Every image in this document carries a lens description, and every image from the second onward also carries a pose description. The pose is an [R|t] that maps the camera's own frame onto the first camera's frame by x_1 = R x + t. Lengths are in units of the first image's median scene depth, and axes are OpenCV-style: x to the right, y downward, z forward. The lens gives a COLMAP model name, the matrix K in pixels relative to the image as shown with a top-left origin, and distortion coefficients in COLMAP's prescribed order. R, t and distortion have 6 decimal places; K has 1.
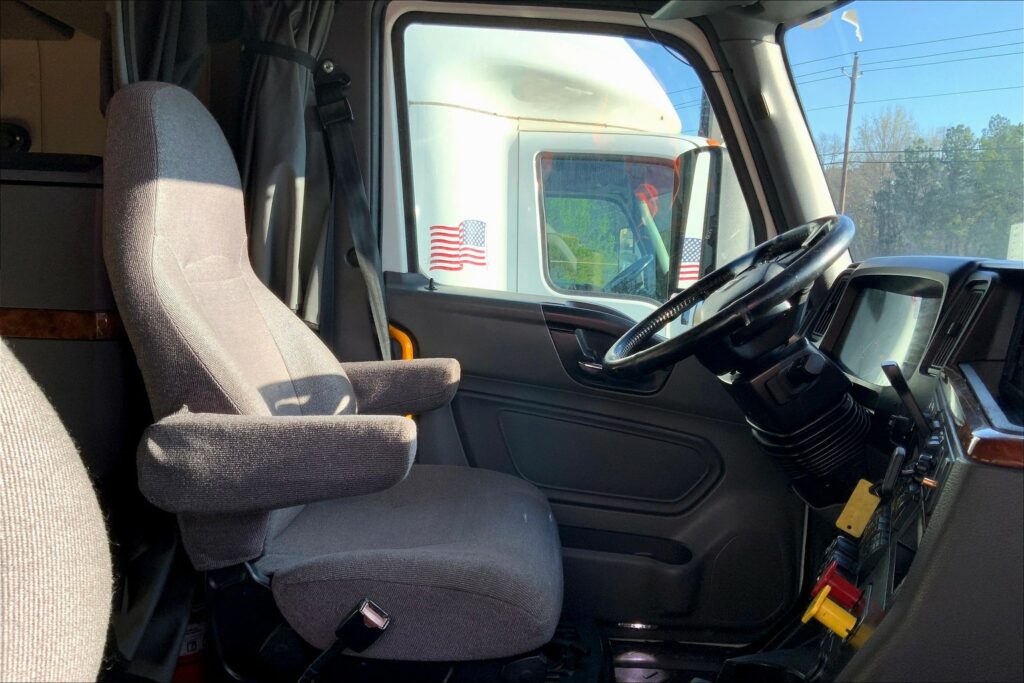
lens RADIAL K [[837.7, 0, 515.0], [0, 837.7, 334.6], [0, 0, 1]] dist [0.073320, -0.149083]
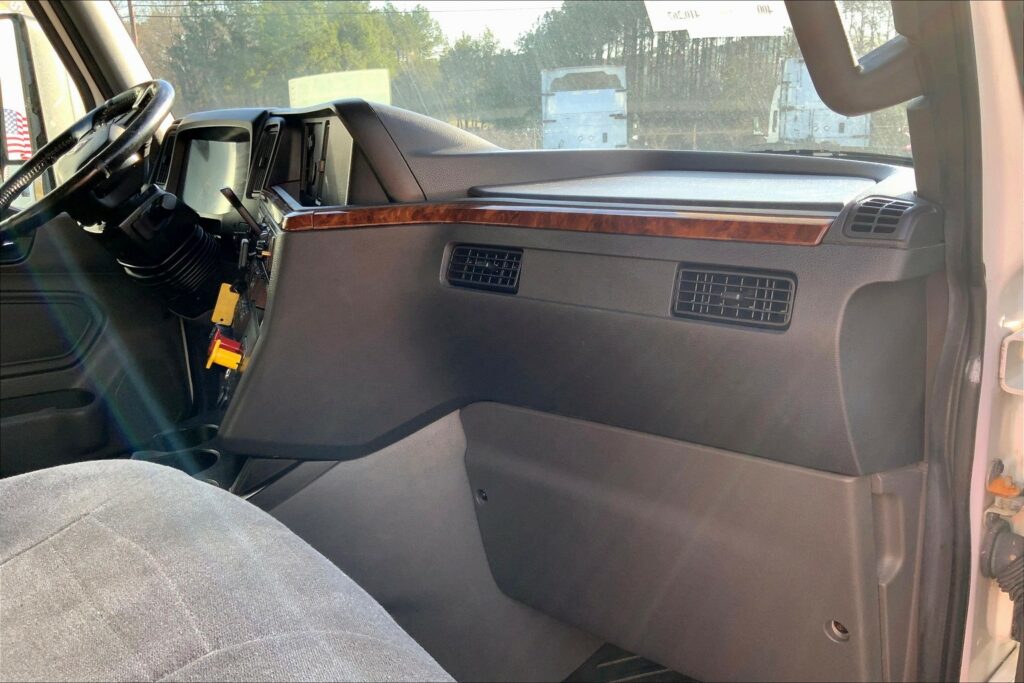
lens RADIAL K [[837.7, 0, 515.0], [0, 837.7, 334.6], [0, 0, 1]] dist [0.073320, -0.149083]
pose [[0.718222, -0.246250, 0.650782, -0.131548], [0.139382, 0.967242, 0.212170, 0.027112], [-0.681711, -0.061678, 0.729017, -0.263685]]
